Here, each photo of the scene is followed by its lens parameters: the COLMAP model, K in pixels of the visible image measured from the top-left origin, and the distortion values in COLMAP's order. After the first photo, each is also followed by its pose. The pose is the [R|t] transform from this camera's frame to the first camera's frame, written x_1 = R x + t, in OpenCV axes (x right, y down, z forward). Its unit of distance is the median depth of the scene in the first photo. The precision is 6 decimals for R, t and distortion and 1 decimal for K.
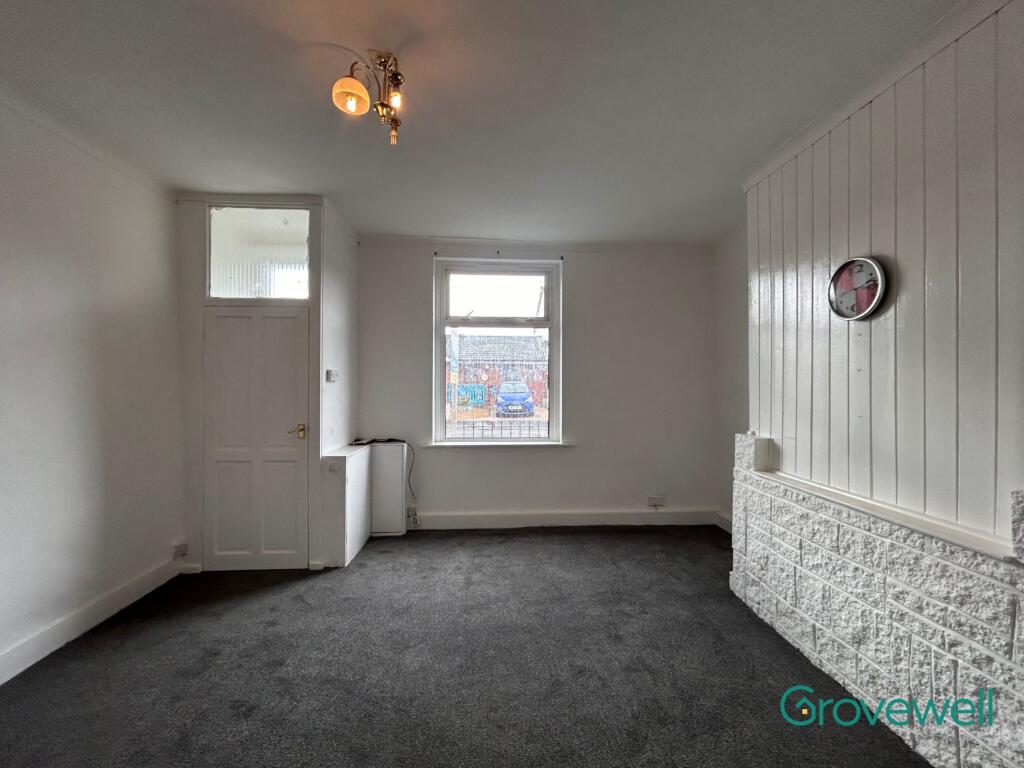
lens RADIAL K [[414.5, 0, 509.4], [0, 414.5, 381.6], [0, 0, 1]] dist [-0.001396, 0.000162]
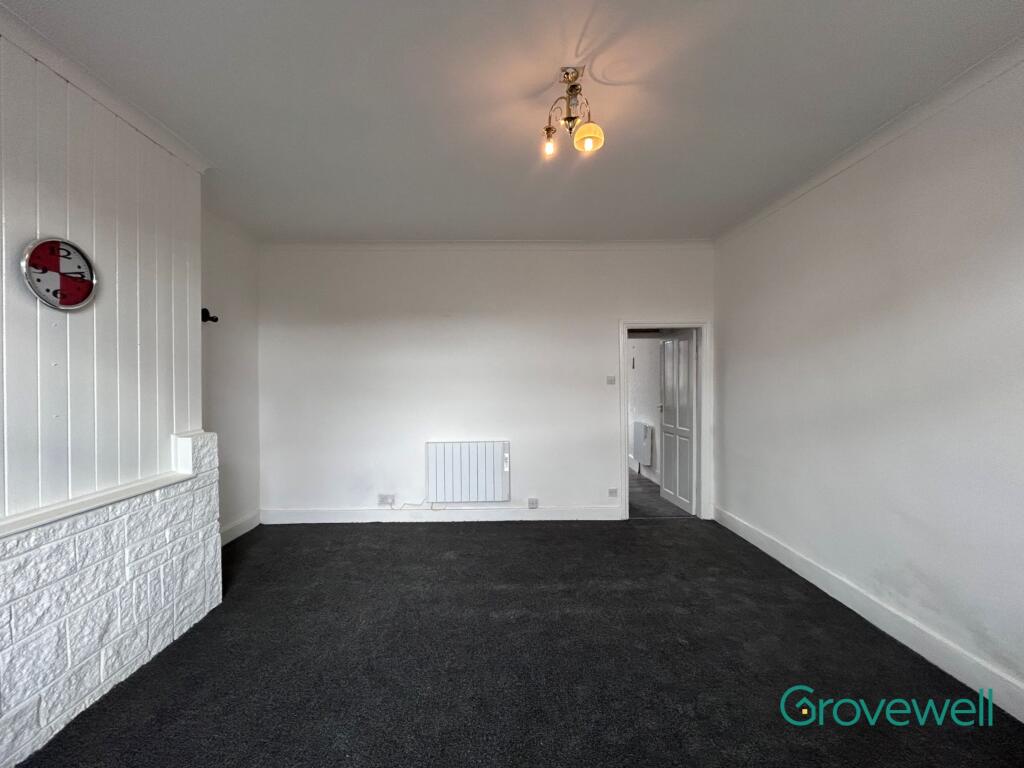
lens RADIAL K [[414.5, 0, 513.9], [0, 414.5, 382.5], [0, 0, 1]] dist [-0.001396, 0.000162]
pose [[-0.999854, 0.002238, 0.016916, -0.171962], [0.002220, 0.999997, -0.001100, 0.016417], [-0.016918, -0.001063, -0.999856, 2.029699]]
